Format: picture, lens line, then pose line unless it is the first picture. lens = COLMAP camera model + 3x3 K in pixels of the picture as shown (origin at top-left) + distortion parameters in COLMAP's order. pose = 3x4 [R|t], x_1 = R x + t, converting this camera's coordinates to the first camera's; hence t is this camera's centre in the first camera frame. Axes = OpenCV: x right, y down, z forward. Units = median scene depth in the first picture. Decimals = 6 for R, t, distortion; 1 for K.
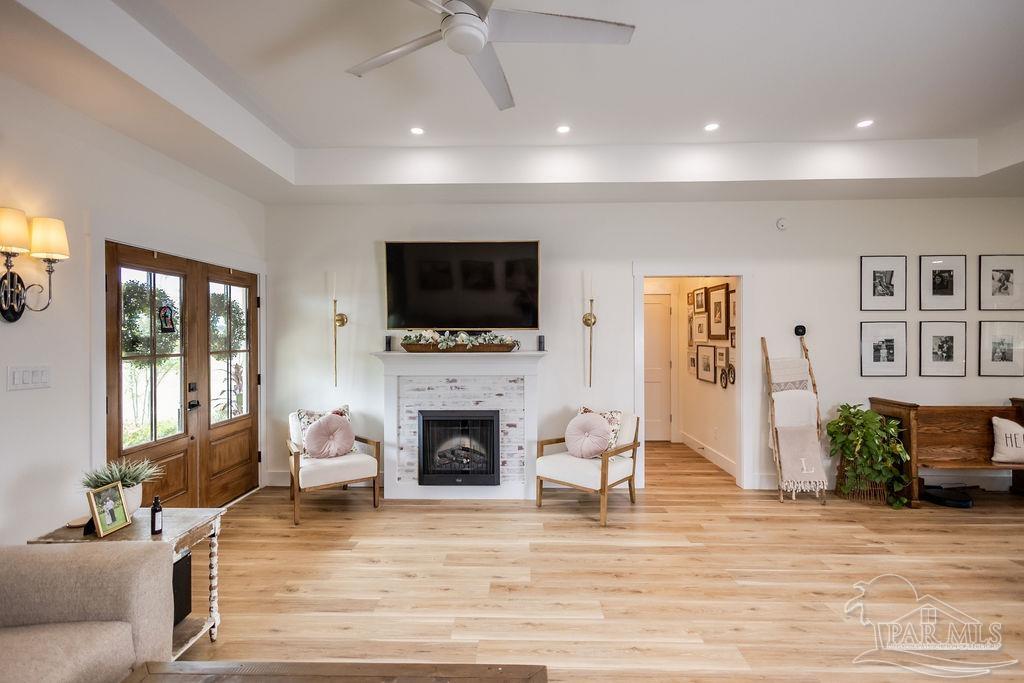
lens RADIAL K [[470.7, 0, 514.0], [0, 470.7, 340.3], [0, 0, 1]] dist [0.005383, -0.000339]
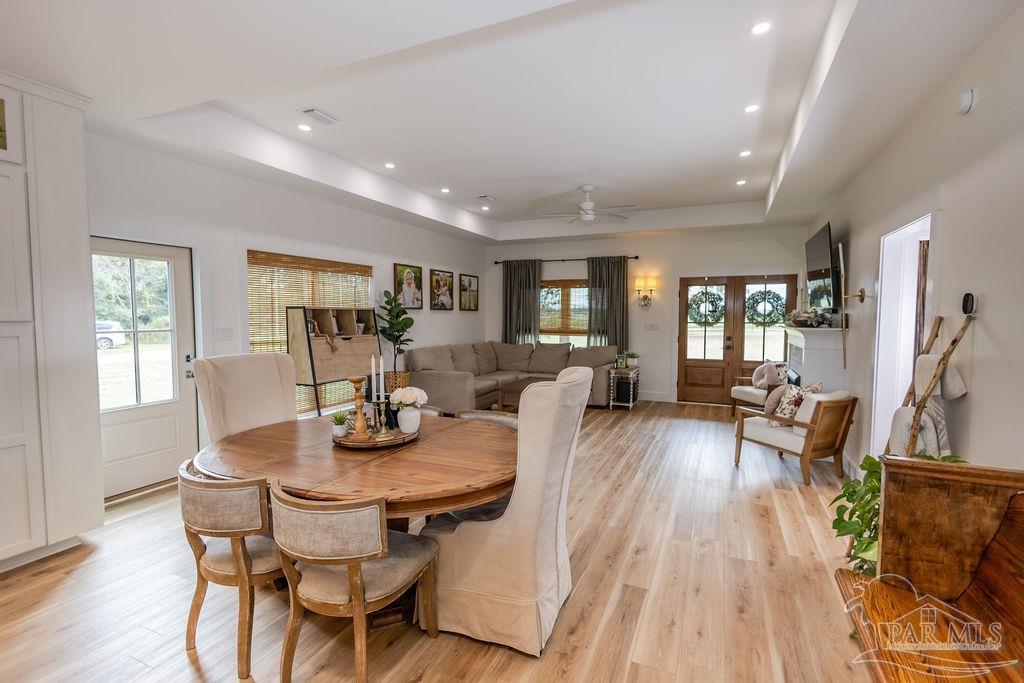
lens RADIAL K [[470.7, 0, 514.0], [0, 470.7, 340.3], [0, 0, 1]] dist [0.005383, -0.000339]
pose [[-0.377961, 0.054061, -0.924242, 1.413316], [-0.010450, 0.997981, 0.062648, -0.010387], [0.925763, 0.033336, -0.376633, 0.819423]]
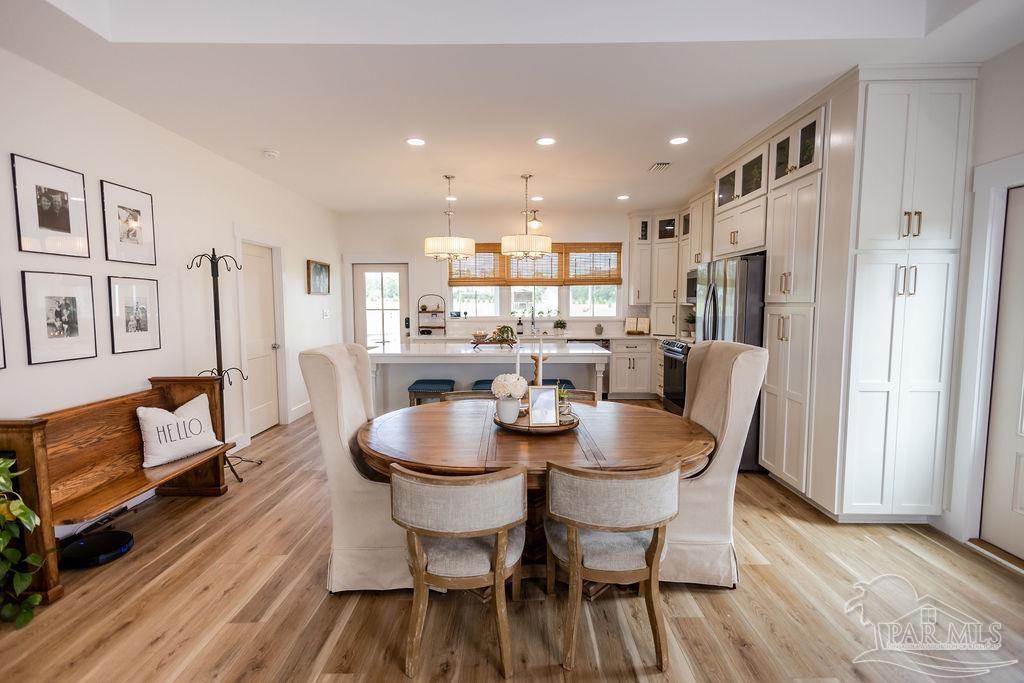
lens RADIAL K [[468.6, 0, 508.2], [0, 468.6, 338.5], [0, 0, 1]] dist [0.024707, -0.011456]
pose [[-0.011191, -0.073504, 0.997232, 0.296462], [0.012638, 0.997205, 0.073644, 0.007987], [-0.999858, 0.013427, -0.010231, 0.455121]]
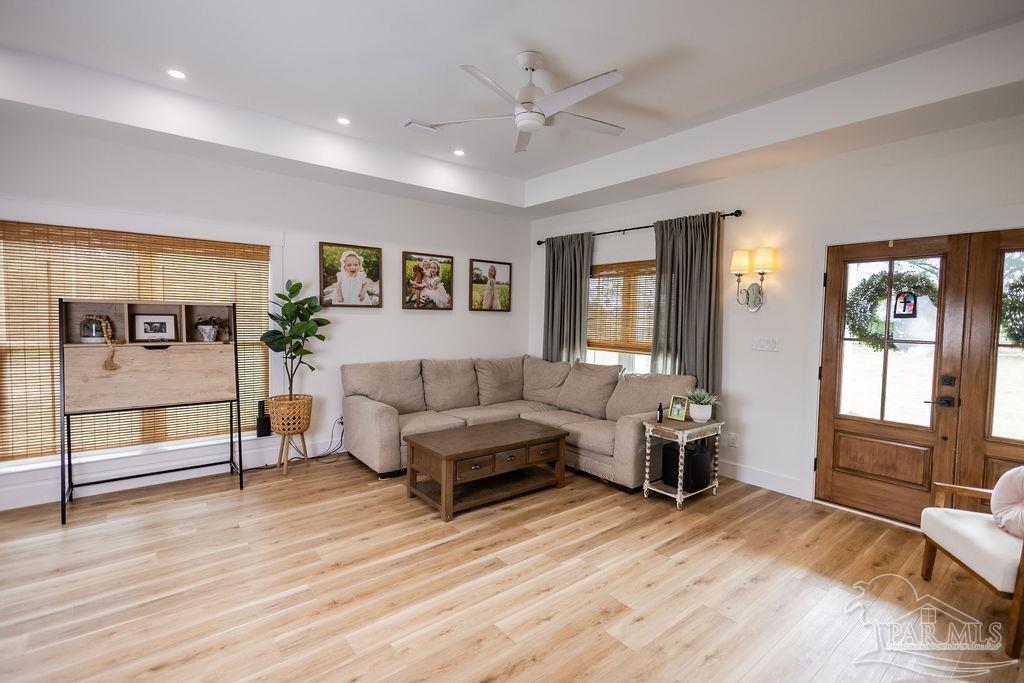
lens RADIAL K [[484.5, 0, 522.9], [0, 484.5, 340.6], [0, 0, 1]] dist [0.033337, -0.000158]
pose [[-0.755196, 0.025363, -0.655008, 0.468621], [-0.021126, 0.997790, 0.062994, -0.014735], [0.655158, 0.061410, -0.752992, 1.059313]]
